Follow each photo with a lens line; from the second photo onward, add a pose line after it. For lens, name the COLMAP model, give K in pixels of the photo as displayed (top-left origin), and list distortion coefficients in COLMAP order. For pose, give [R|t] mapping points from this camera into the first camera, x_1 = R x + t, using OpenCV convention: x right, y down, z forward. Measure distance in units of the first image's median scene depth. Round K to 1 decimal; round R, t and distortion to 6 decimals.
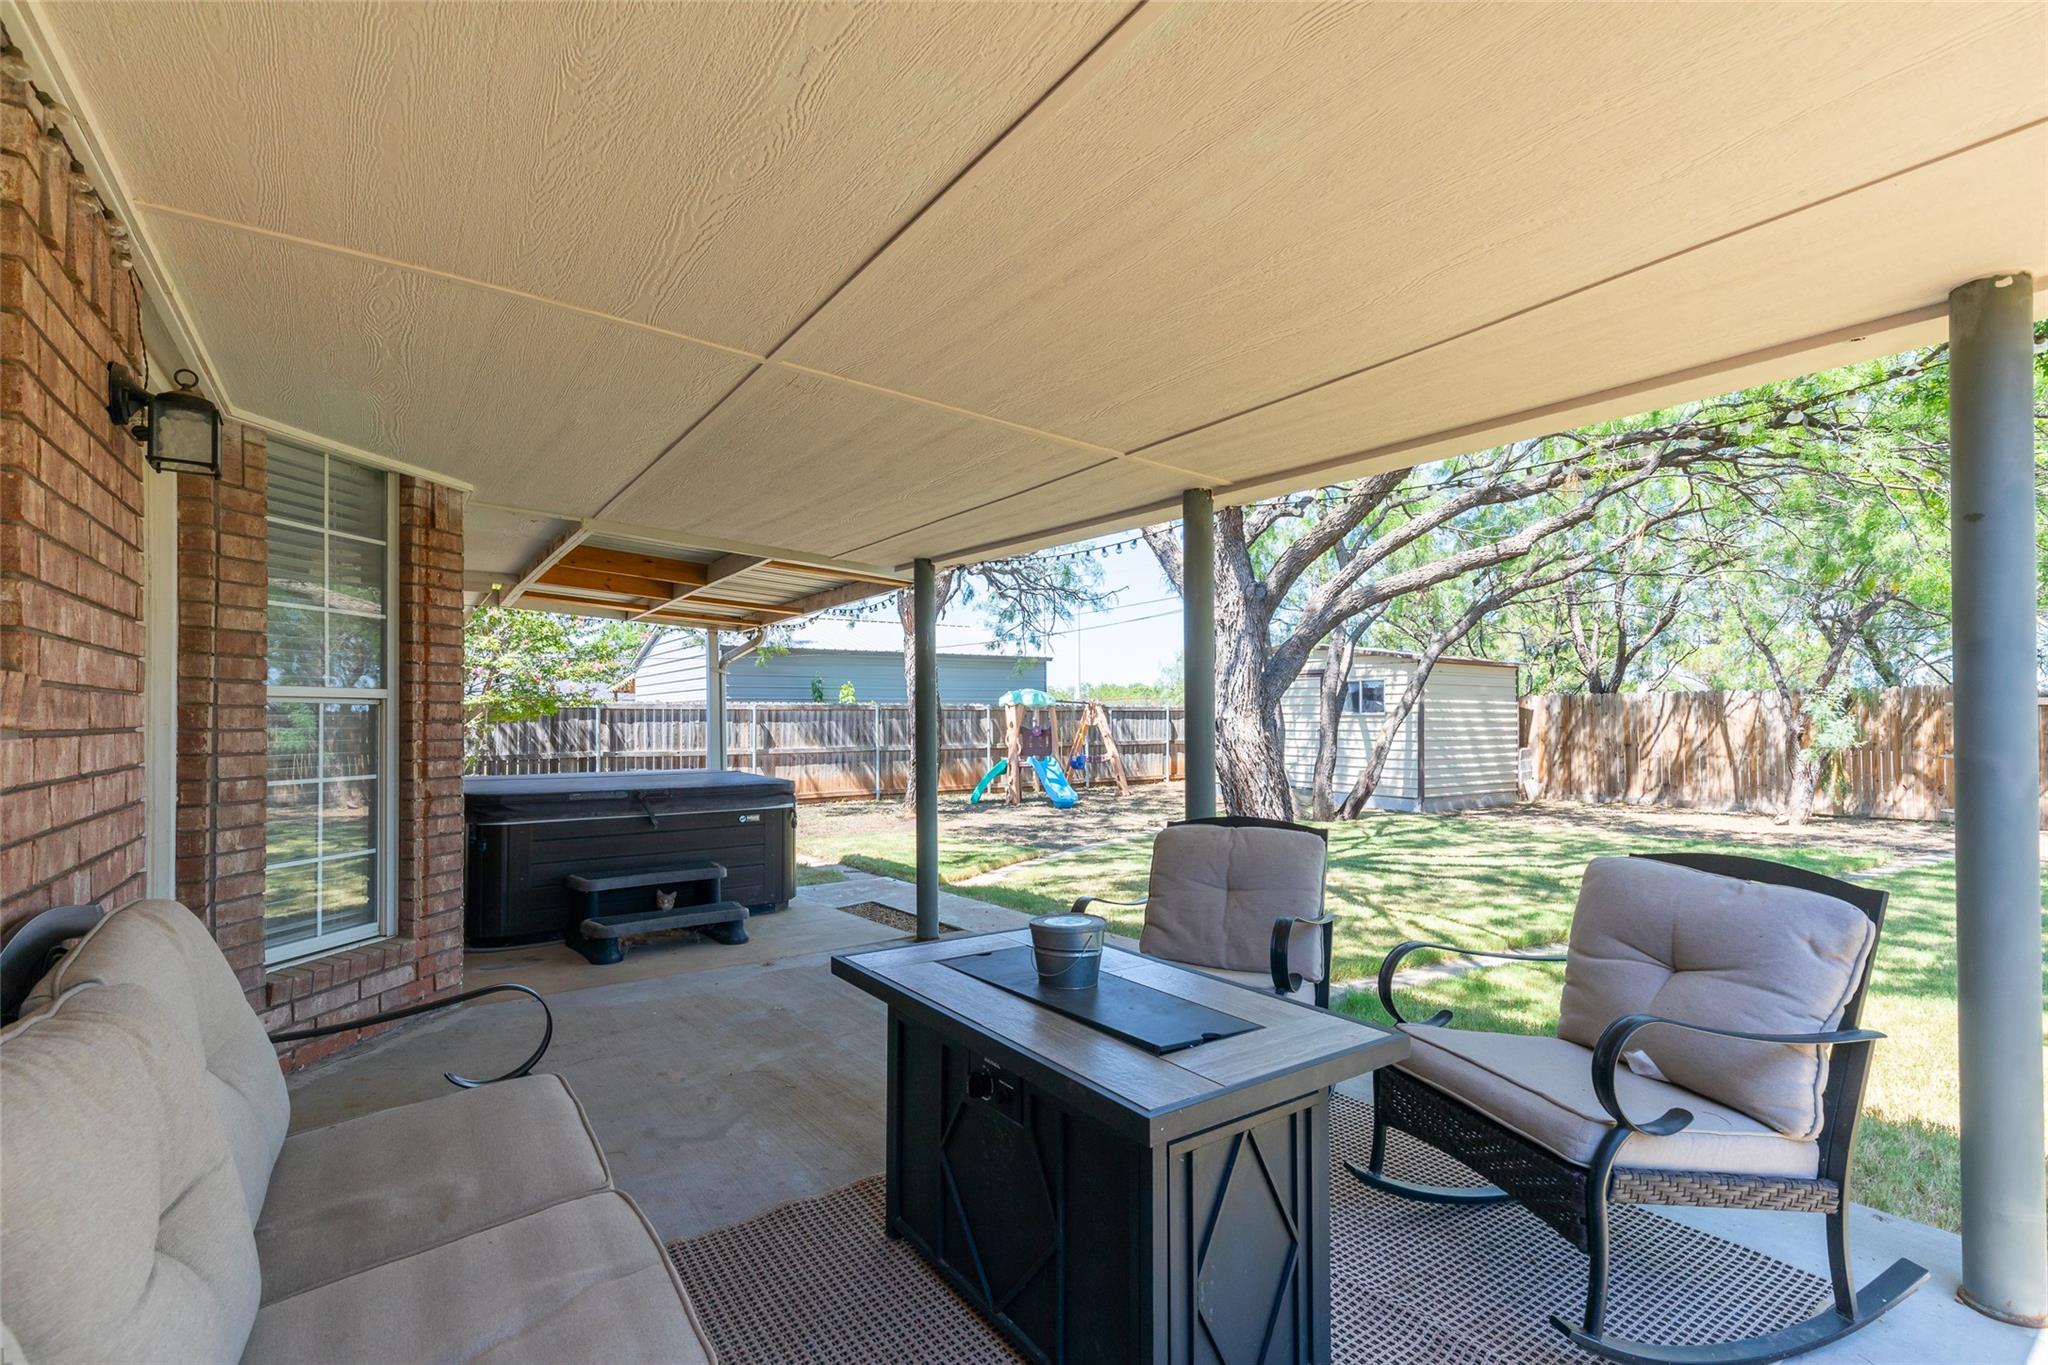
lens RADIAL K [[927.6, 0, 1025.6], [0, 927.6, 697.9], [0, 0, 1]] dist [-0.002185, -0.000317]
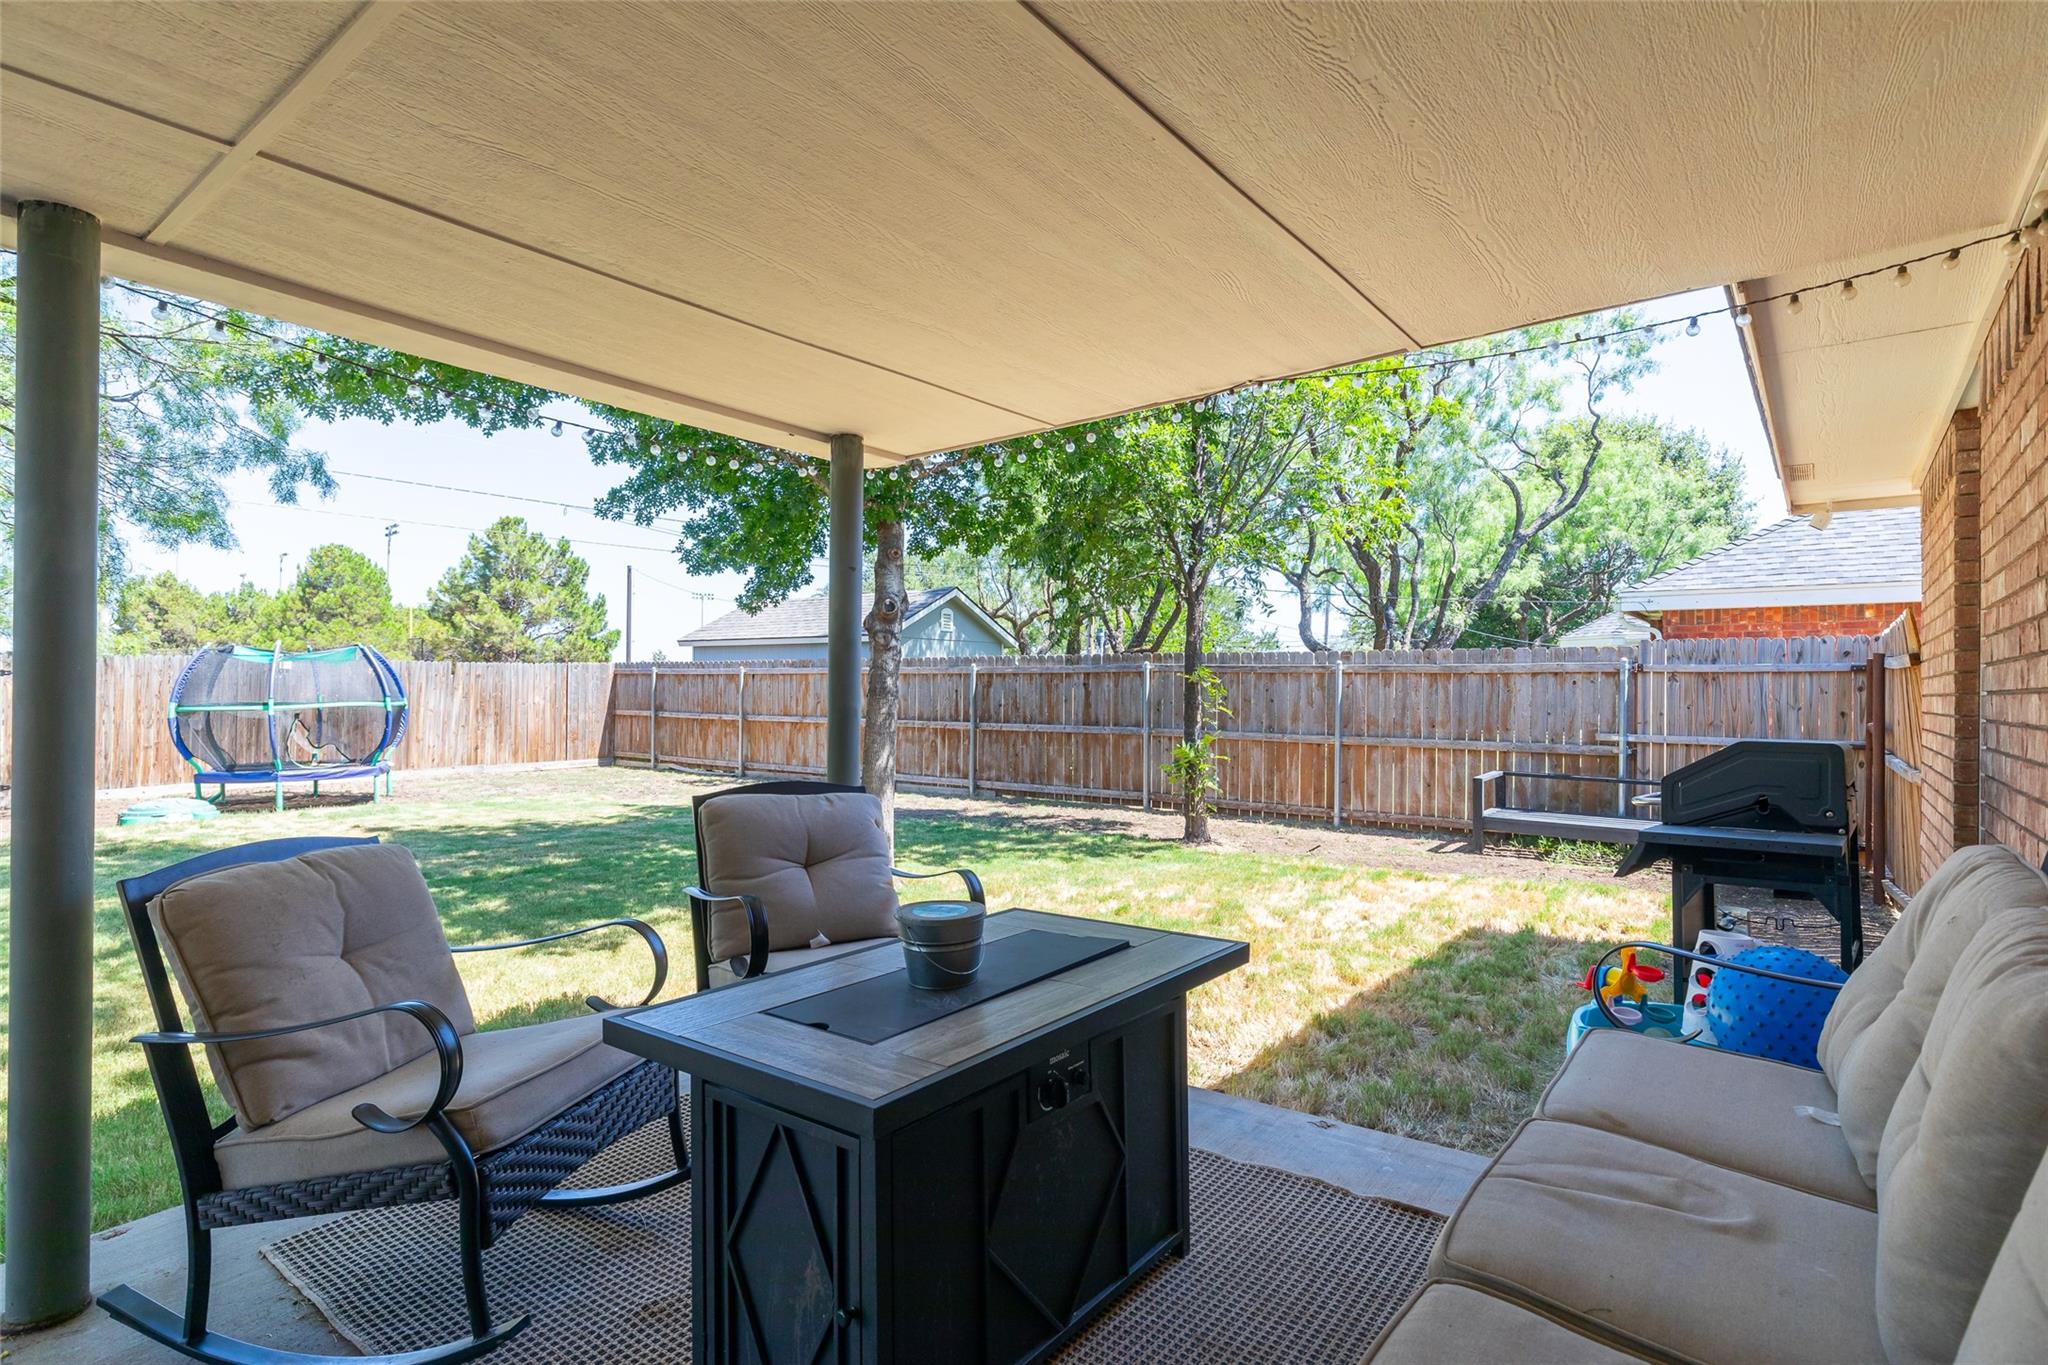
lens RADIAL K [[1028.3, 0, 1023.5], [0, 1028.3, 689.6], [0, 0, 1]] dist [0.002618, 0.000186]
pose [[-0.306340, 0.002129, 0.951920, -0.701733], [-0.024220, 0.999656, -0.010030, 0.033593], [-0.951614, -0.026128, -0.306183, 0.968338]]
